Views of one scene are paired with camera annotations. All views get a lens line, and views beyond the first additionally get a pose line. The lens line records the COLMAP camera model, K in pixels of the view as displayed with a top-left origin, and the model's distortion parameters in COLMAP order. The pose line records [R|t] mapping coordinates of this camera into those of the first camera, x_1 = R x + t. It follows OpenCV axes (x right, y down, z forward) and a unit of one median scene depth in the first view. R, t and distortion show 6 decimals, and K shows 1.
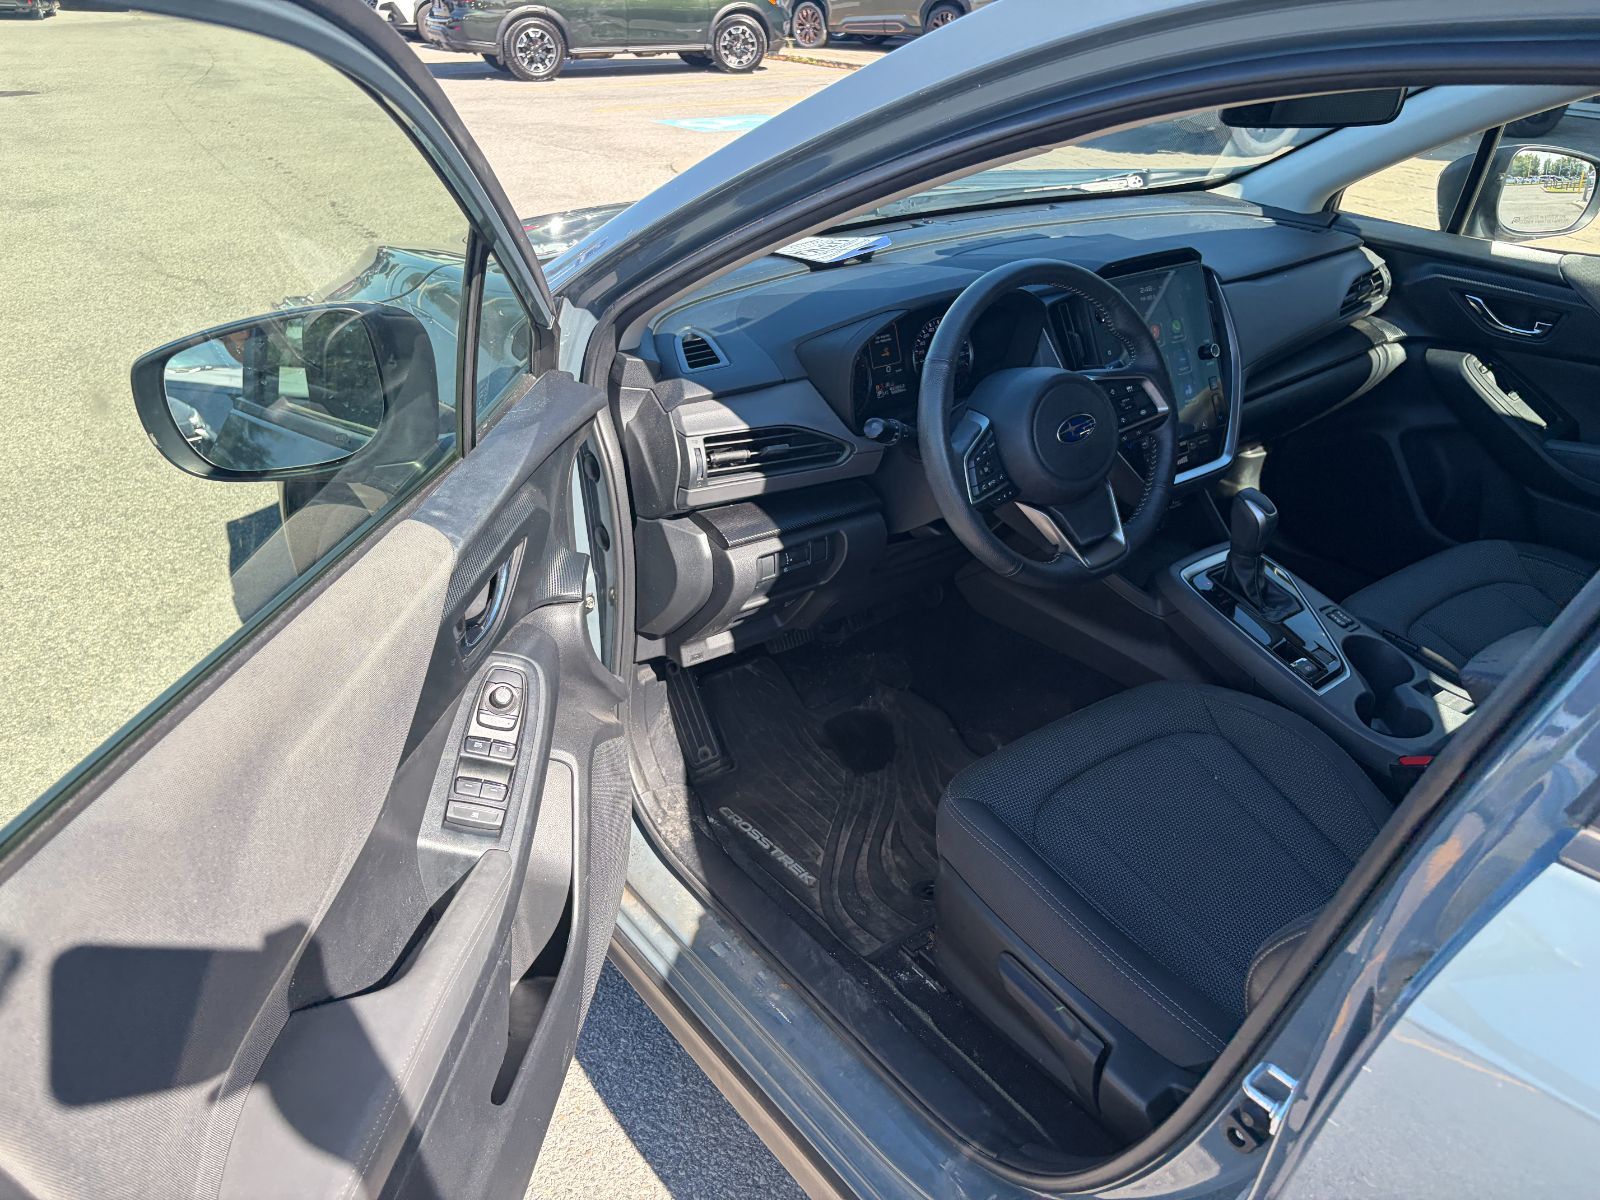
lens RADIAL K [[1222.1, 0, 799.7], [0, 1222.1, 610.8], [0, 0, 1]] dist [0.026676, -0.045762]
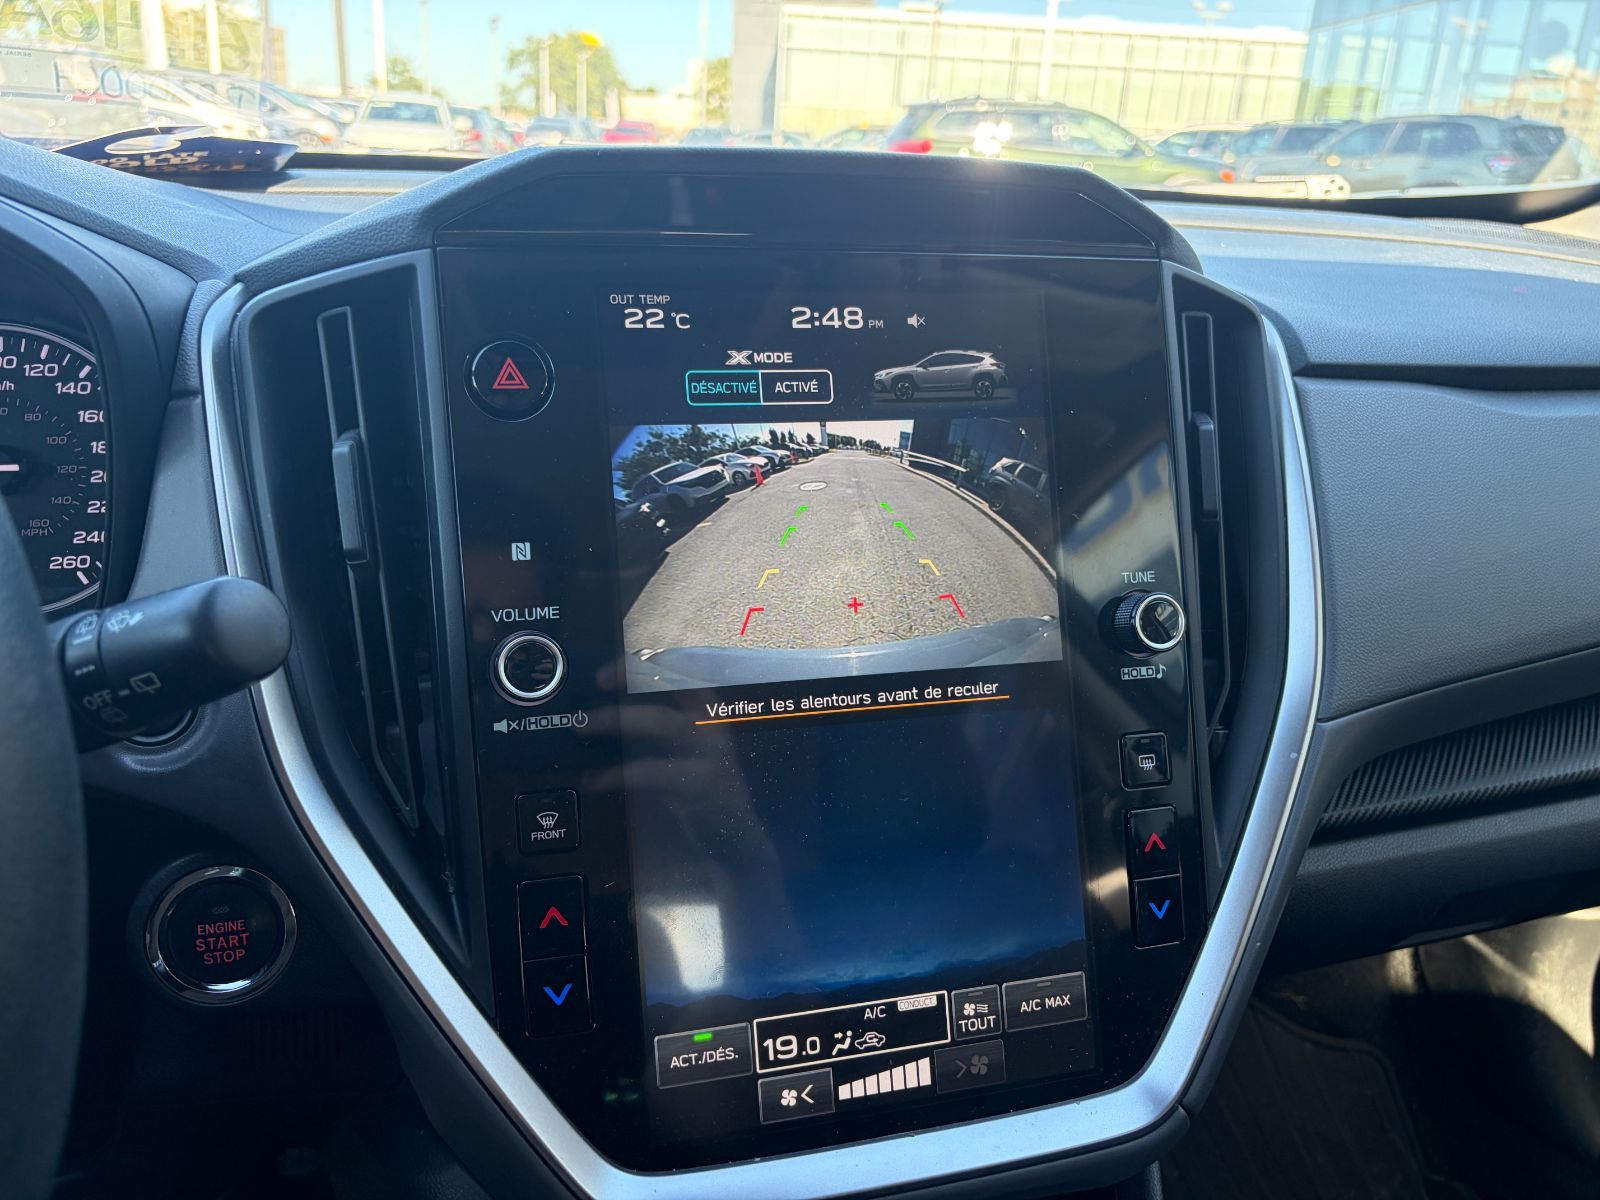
lens RADIAL K [[1222.1, 0, 801.2], [0, 1222.1, 598.6], [0, 0, 1]] dist [0.026676, -0.045762]
pose [[0.929084, 0.158869, -0.334010, 0.040780], [-0.205606, 0.972506, -0.109350, -0.020504], [0.307455, 0.170270, 0.936205, 0.088276]]
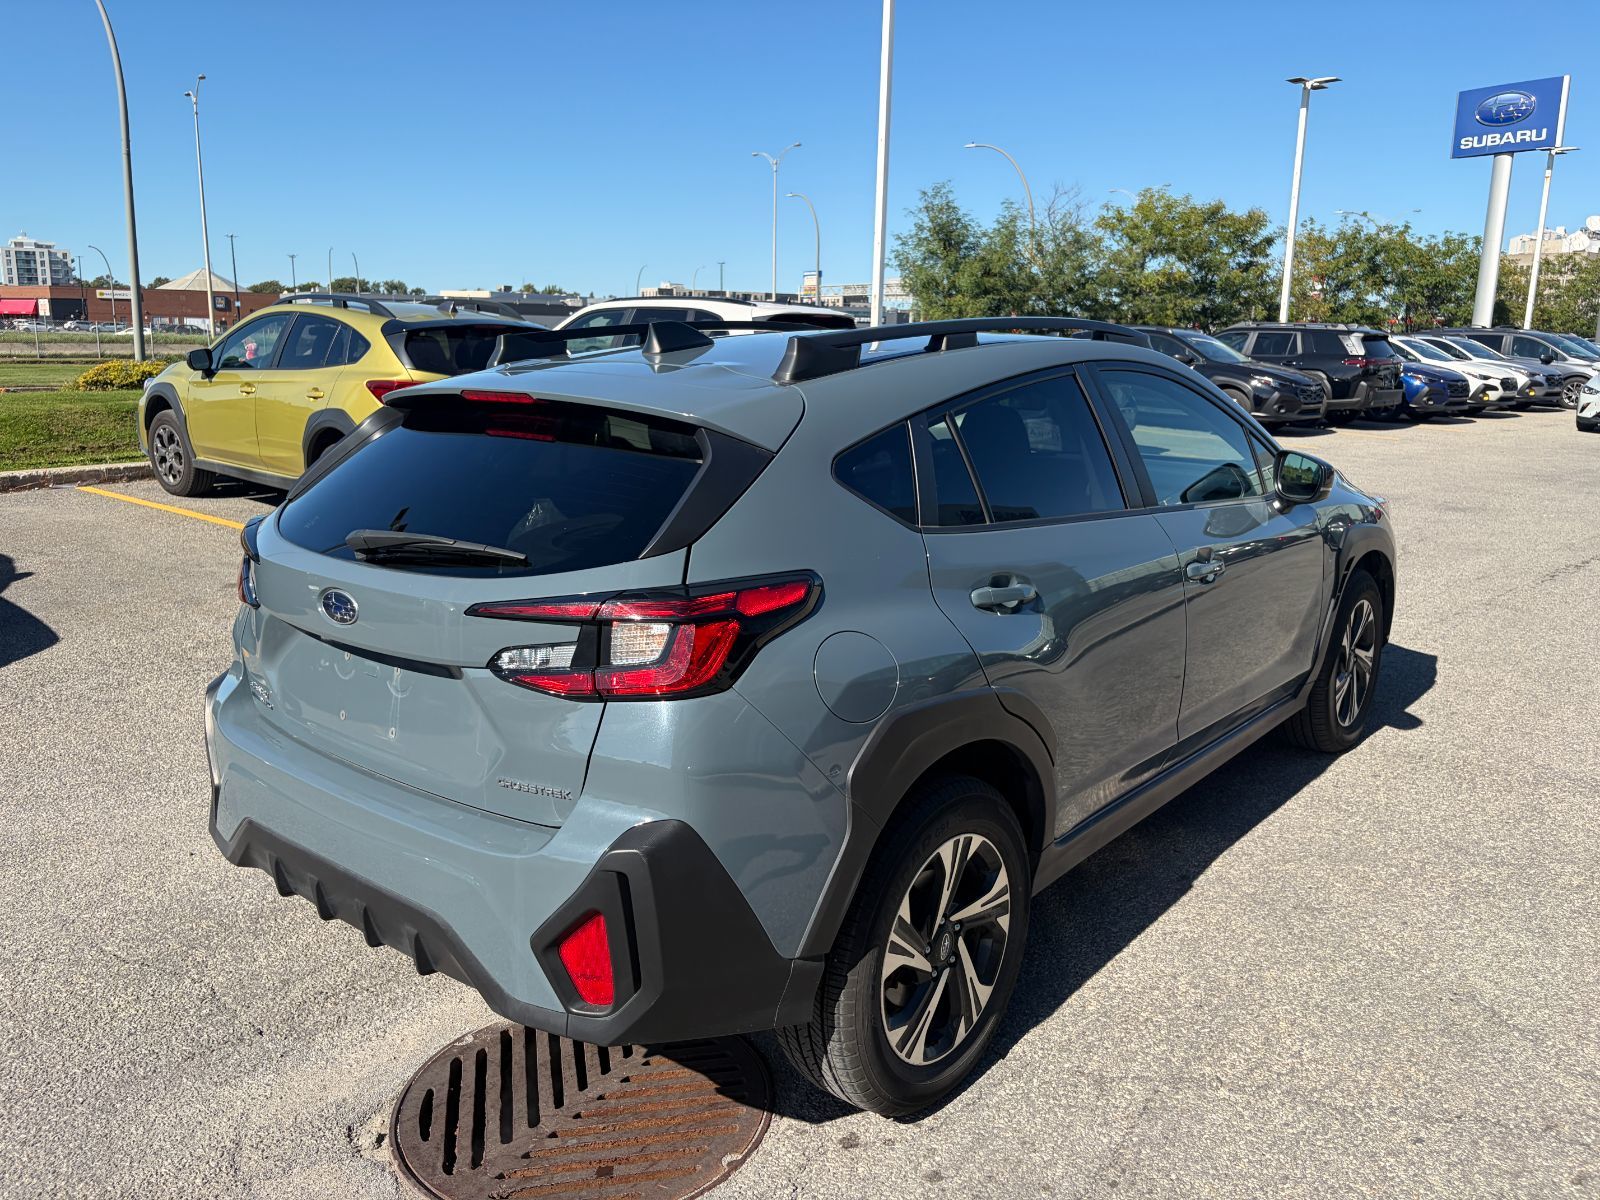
lens RADIAL K [[1222.1, 0, 809.3], [0, 1222.1, 596.0], [0, 0, 1]] dist [0.026676, -0.045762]
pose [[0.210261, 0.189141, -0.959175, 0.296246], [-0.460532, 0.884597, 0.073481, -0.000813], [0.862381, 0.426280, 0.273102, 0.001031]]
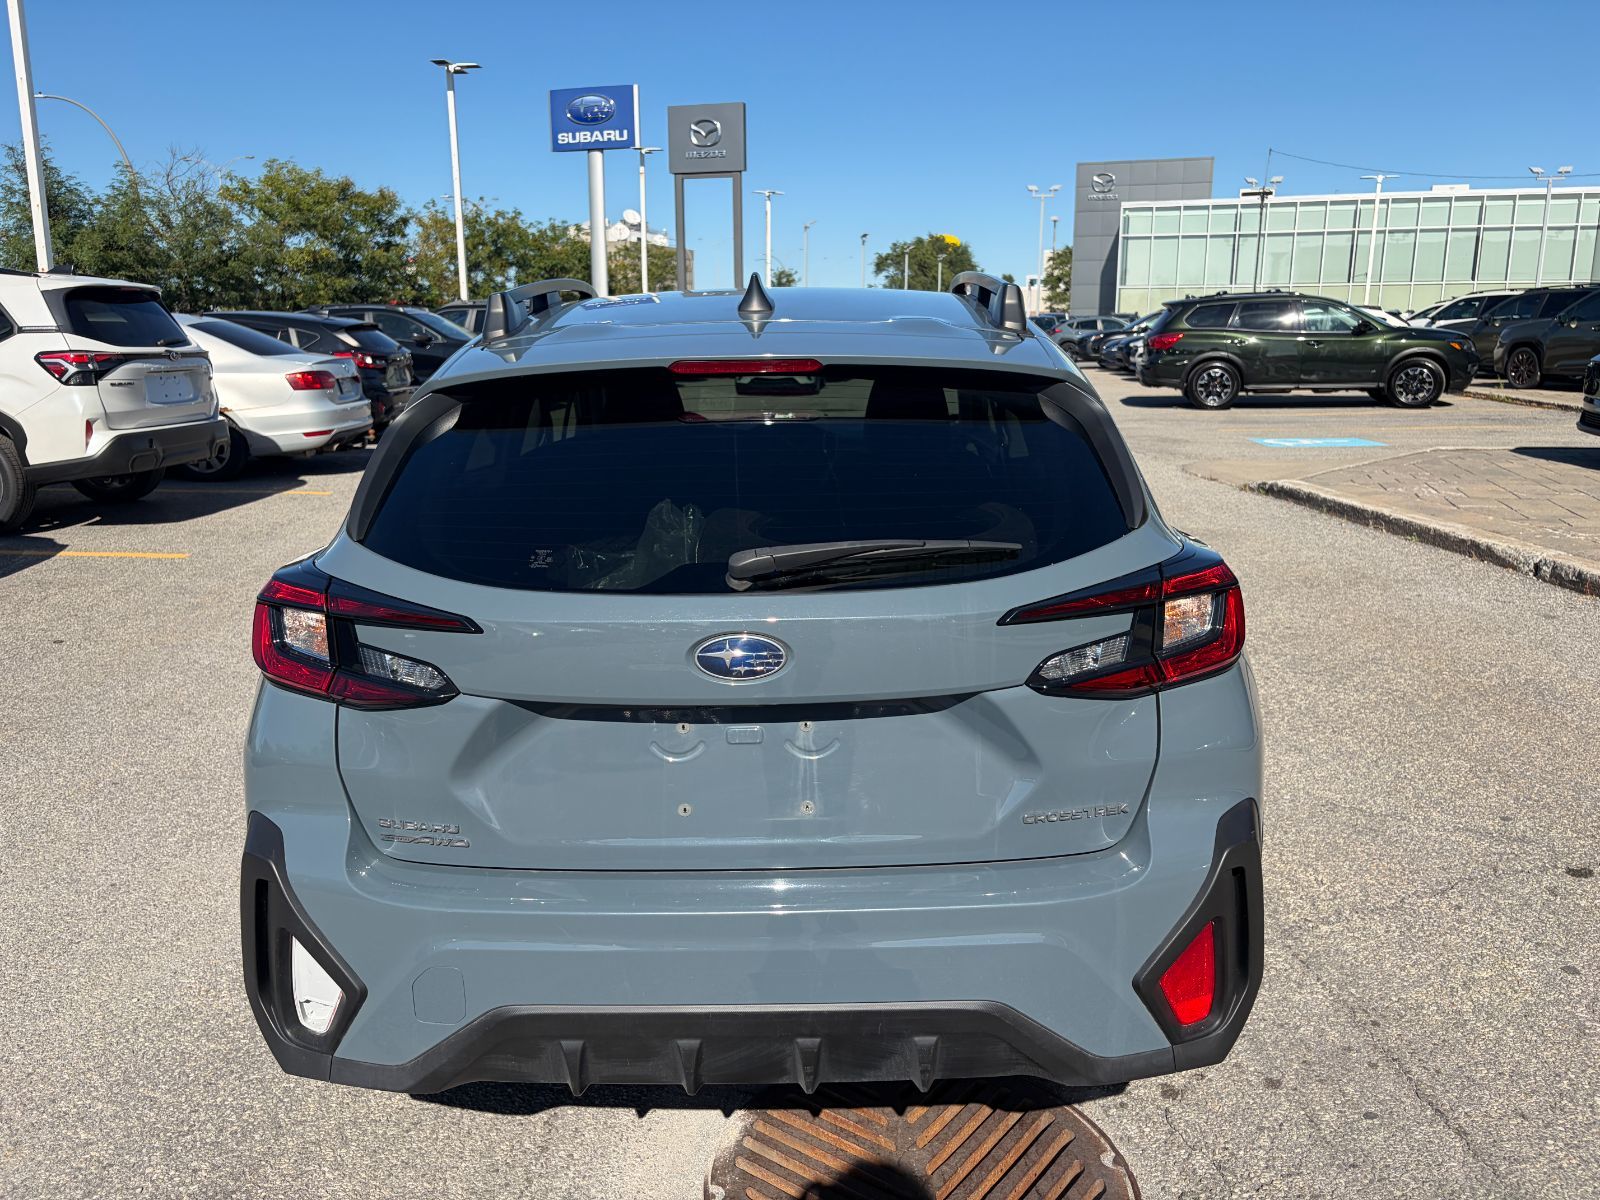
lens RADIAL K [[1222.1, 0, 797.8], [0, 1222.1, 595.9], [0, 0, 1]] dist [0.026676, -0.045762]
pose [[0.788004, 0.114622, -0.604906, 0.206411], [-0.269675, 0.947509, -0.171761, 0.051822], [0.553467, 0.298476, 0.777552, -0.092852]]
